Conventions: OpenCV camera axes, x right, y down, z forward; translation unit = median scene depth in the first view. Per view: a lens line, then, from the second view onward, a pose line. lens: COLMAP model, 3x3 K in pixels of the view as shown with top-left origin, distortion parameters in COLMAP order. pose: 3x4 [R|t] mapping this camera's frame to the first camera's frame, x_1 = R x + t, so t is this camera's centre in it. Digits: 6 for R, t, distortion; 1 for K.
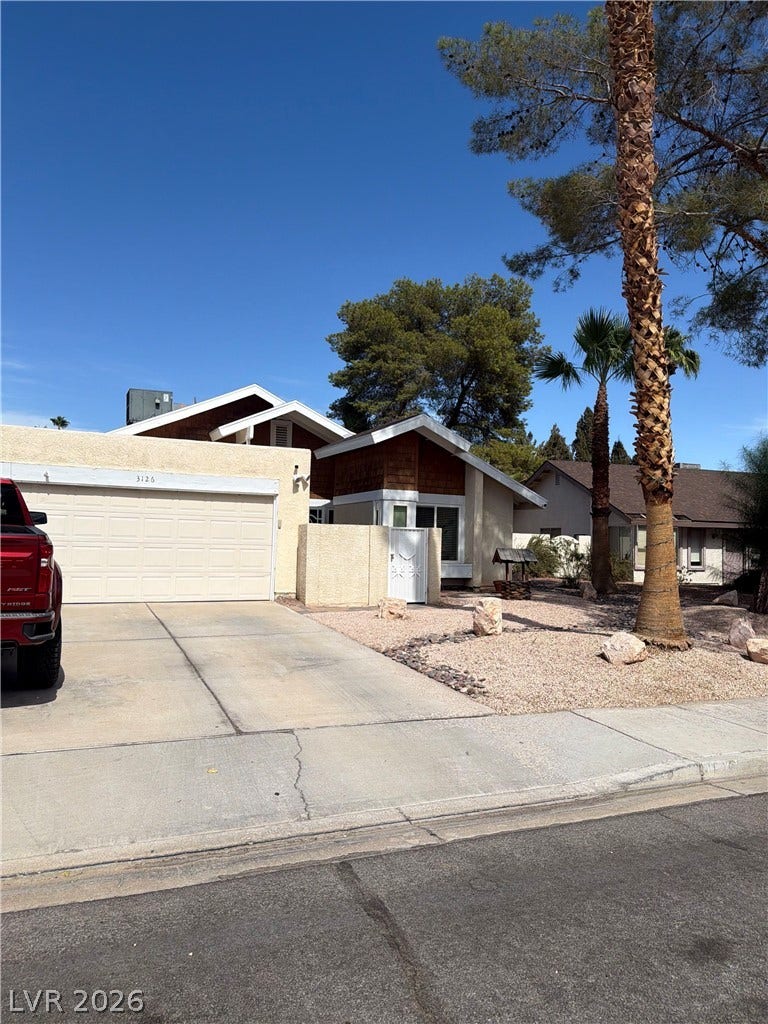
lens RADIAL K [[723.1, 0, 388.5], [0, 723.1, 520.4], [0, 0, 1]] dist [0.158859, -0.324117]
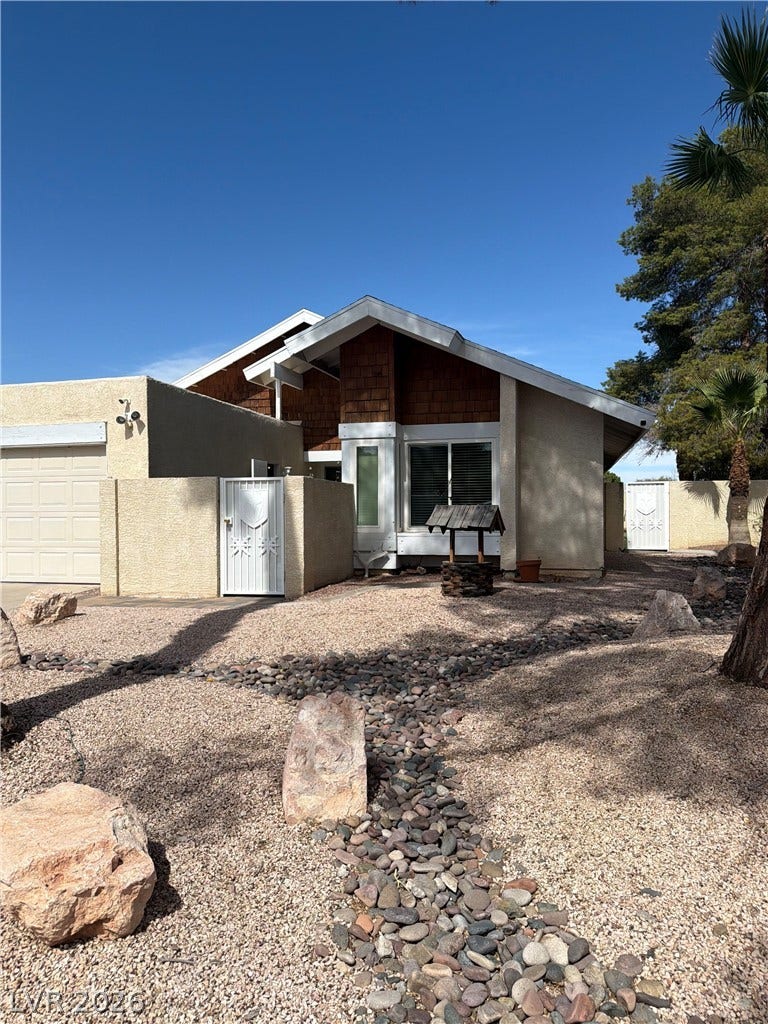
lens RADIAL K [[723.1, 0, 388.5], [0, 723.1, 520.4], [0, 0, 1]] dist [0.158859, -0.324117]
pose [[0.770781, -0.018535, -0.636830, 0.455616], [0.044947, 0.998668, 0.025335, 0.031468], [0.635512, -0.048151, 0.770588, 0.499234]]
